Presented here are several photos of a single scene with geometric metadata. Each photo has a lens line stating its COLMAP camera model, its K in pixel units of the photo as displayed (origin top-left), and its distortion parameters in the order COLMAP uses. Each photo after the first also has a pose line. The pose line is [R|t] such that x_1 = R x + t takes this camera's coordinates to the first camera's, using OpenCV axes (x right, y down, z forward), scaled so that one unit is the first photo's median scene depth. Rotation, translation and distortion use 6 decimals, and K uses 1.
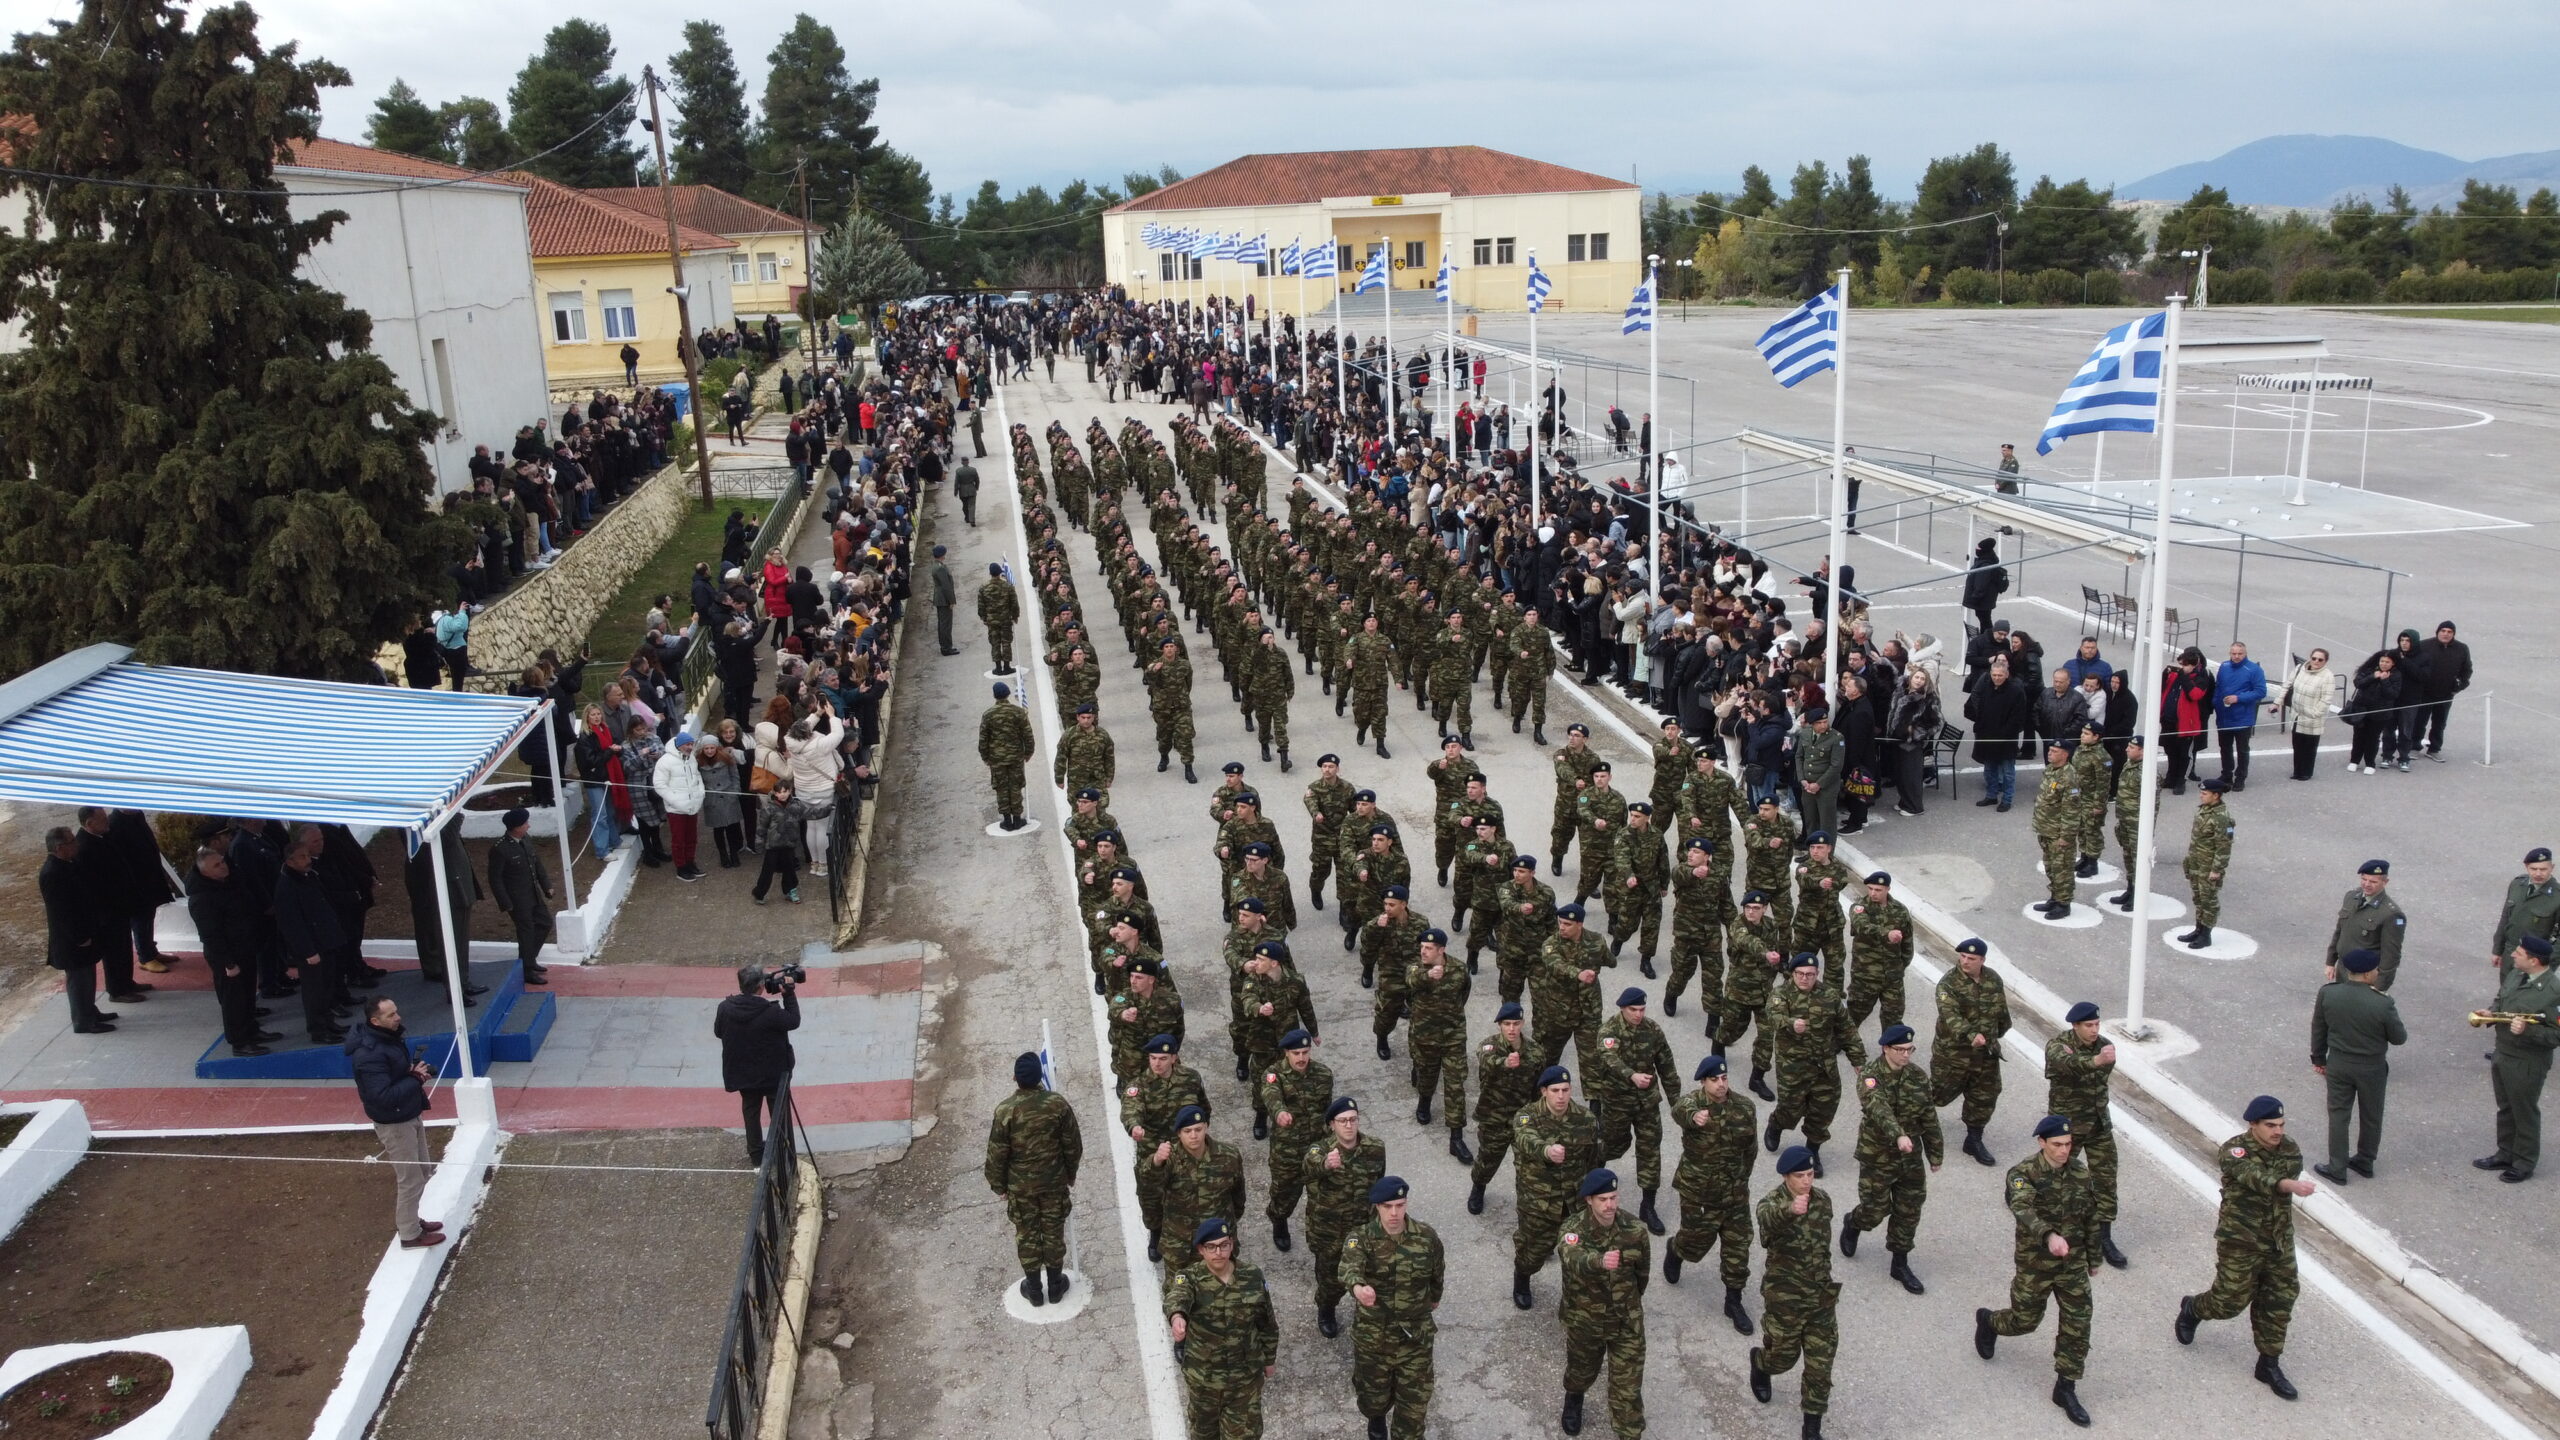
lens RADIAL K [[1945.6, 0, 1271.1], [0, 1945.6, 722.2], [0, 0, 1]] dist [-0.003163, -0.003562]
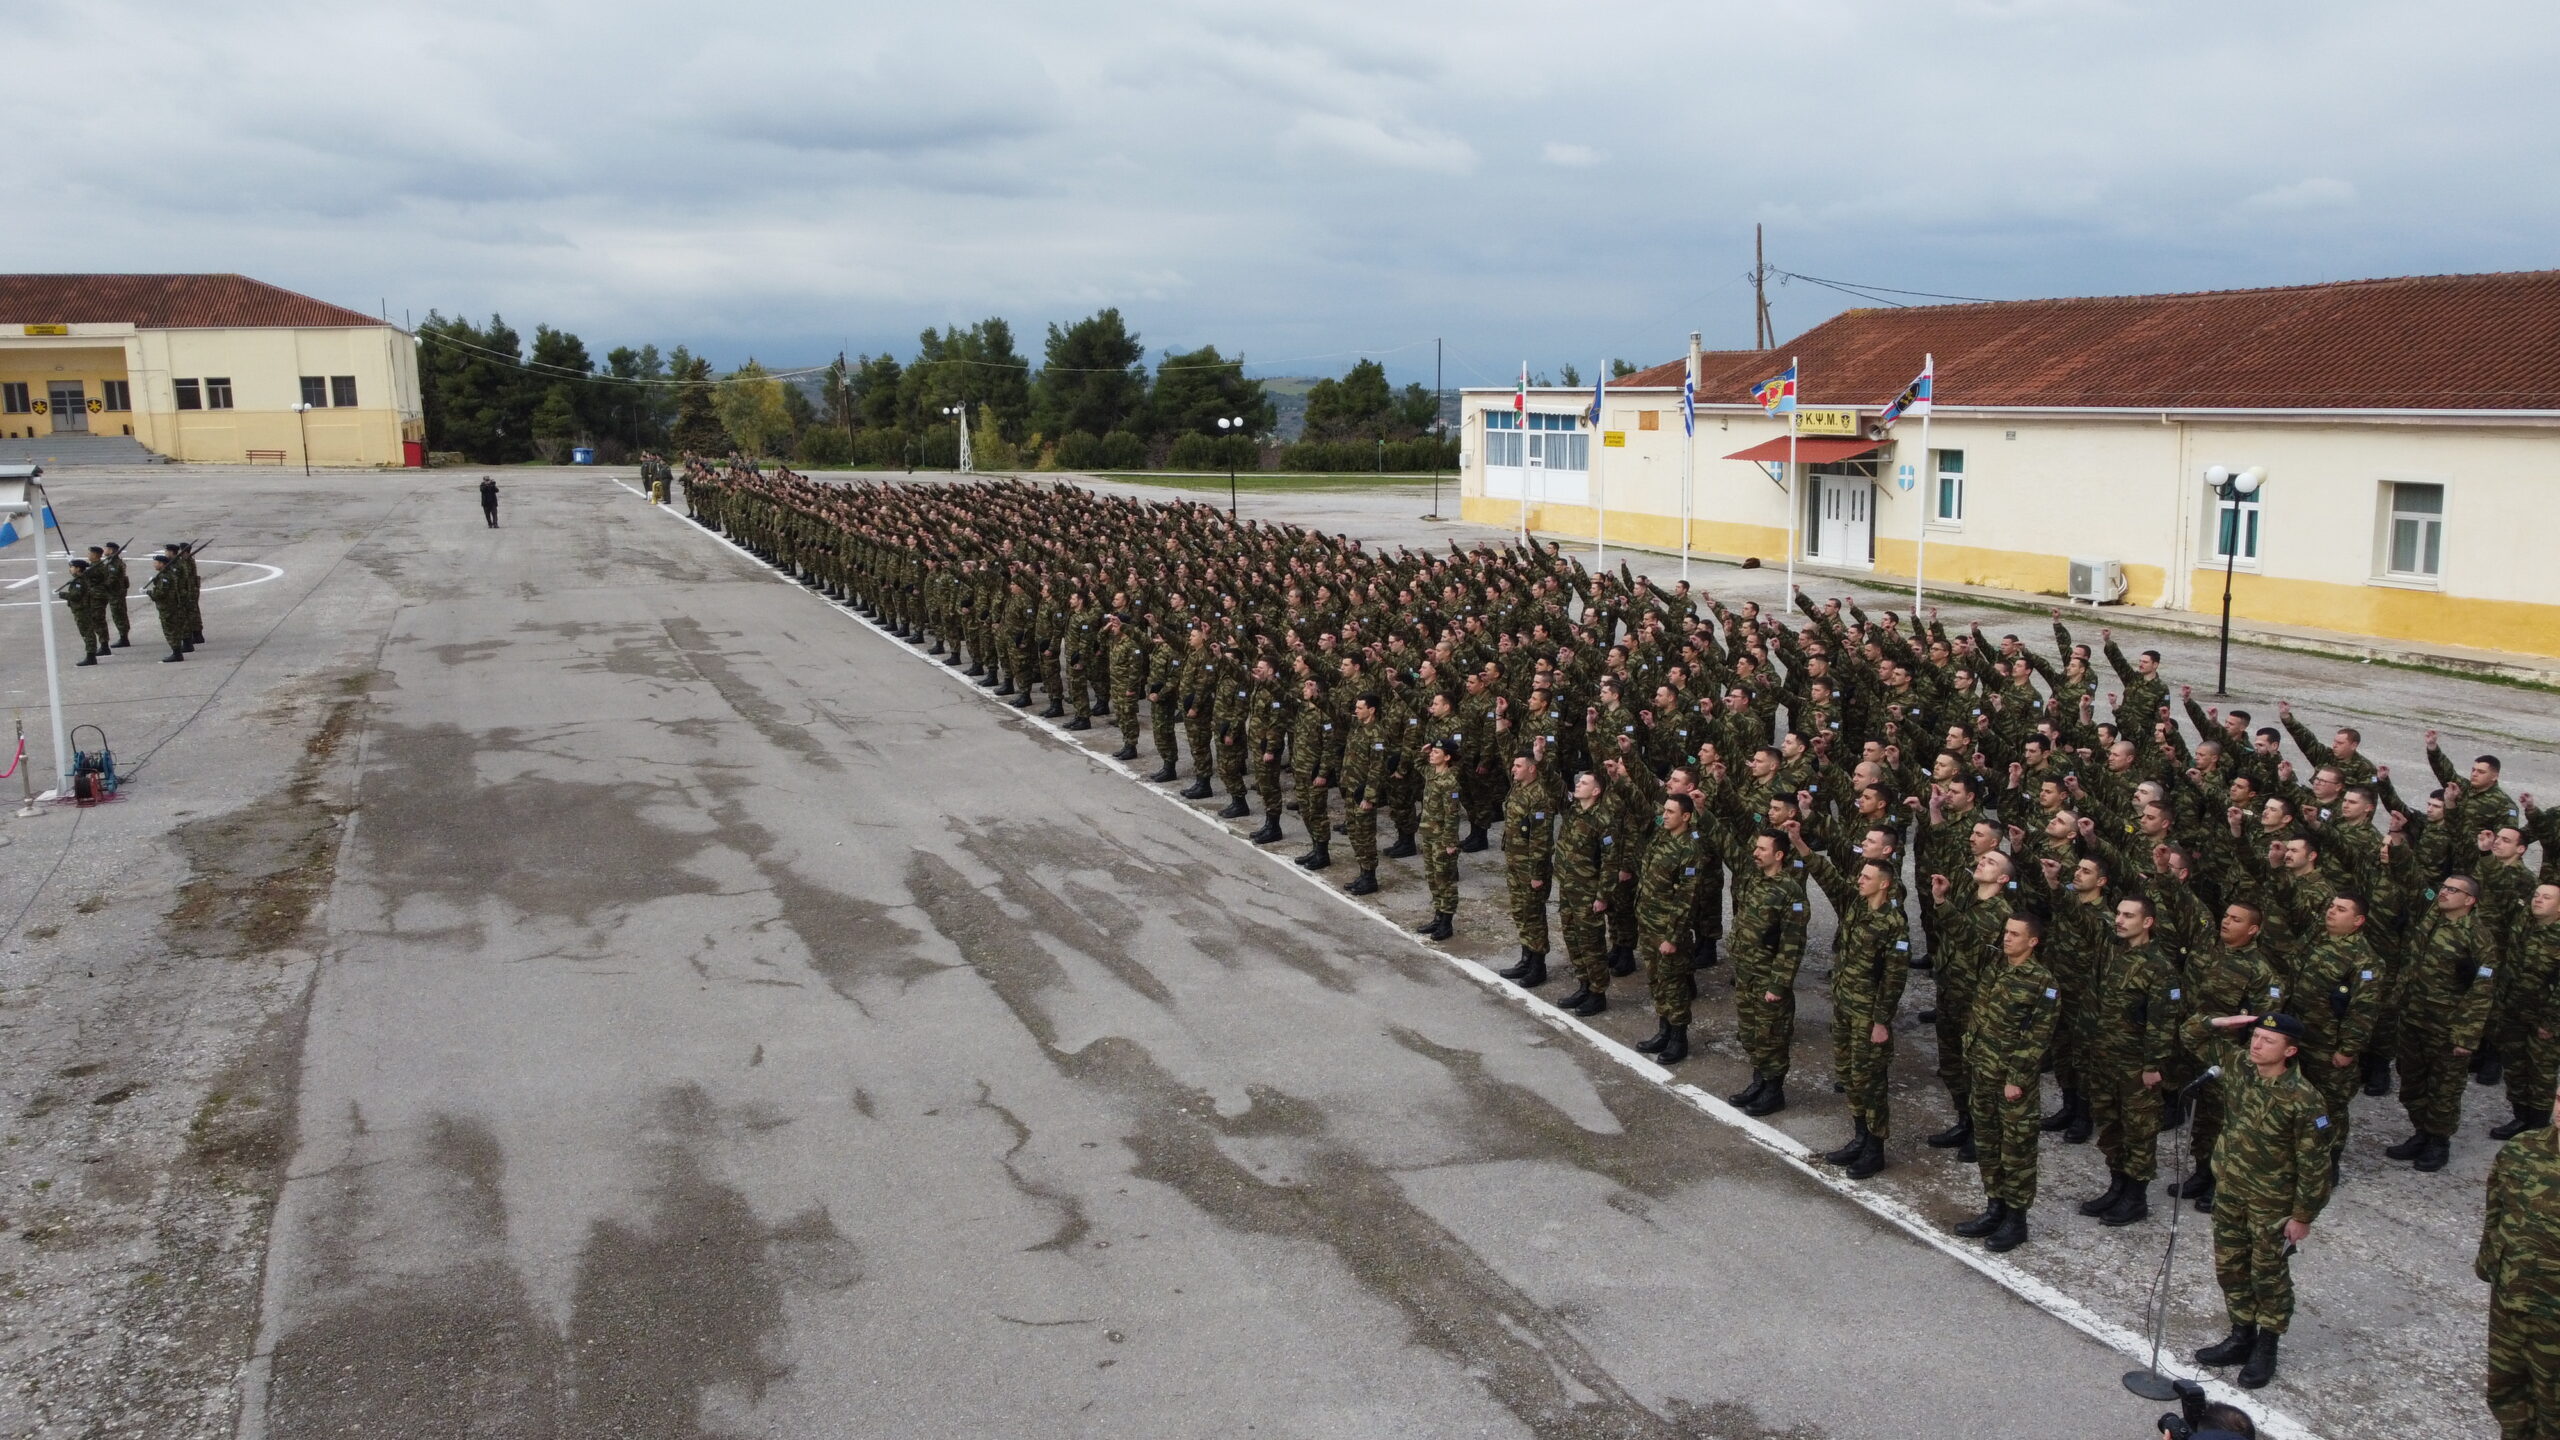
lens RADIAL K [[1939.5, 0, 1267.1], [0, 1939.5, 729.8], [0, 0, 1]] dist [0.000558, -0.002919]
pose [[0.981856, -0.007675, 0.189473, 0.398341], [0.023256, 0.996512, -0.080145, -0.017045], [-0.188197, 0.083098, 0.978610, 0.094556]]
